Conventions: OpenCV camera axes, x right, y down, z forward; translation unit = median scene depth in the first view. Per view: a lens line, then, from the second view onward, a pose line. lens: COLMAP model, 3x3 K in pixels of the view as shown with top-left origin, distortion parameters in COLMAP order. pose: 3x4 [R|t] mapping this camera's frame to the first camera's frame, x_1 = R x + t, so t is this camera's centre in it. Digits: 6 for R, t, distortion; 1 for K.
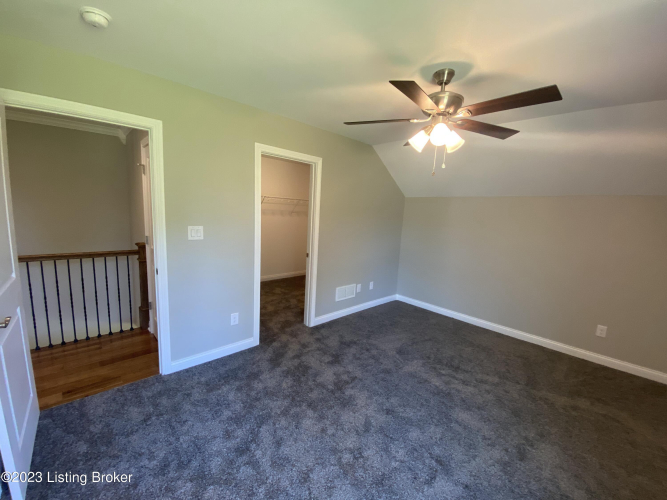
lens RADIAL K [[272.4, 0, 336.6], [0, 272.4, 247.7], [0, 0, 1]] dist [-0.000036, -0.001331]
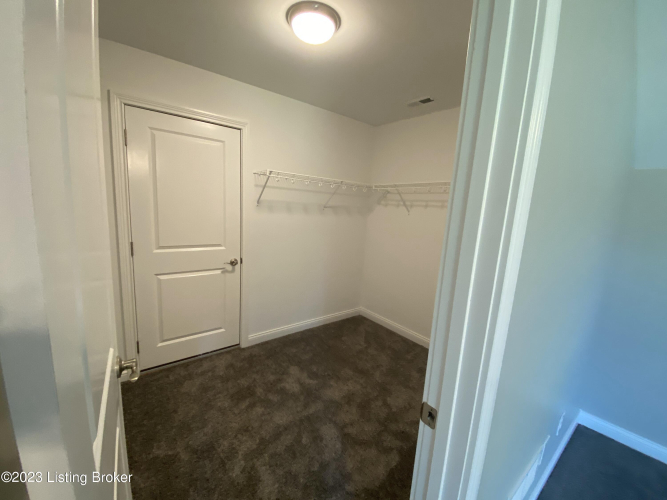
lens RADIAL K [[272.4, 0, 332.3], [0, 272.4, 250.5], [0, 0, 1]] dist [-0.000036, -0.001331]
pose [[0.994714, 0.022630, -0.100160, -0.108410], [-0.021082, 0.999642, 0.016491, -0.062777], [0.100497, -0.014293, 0.994835, 0.542903]]
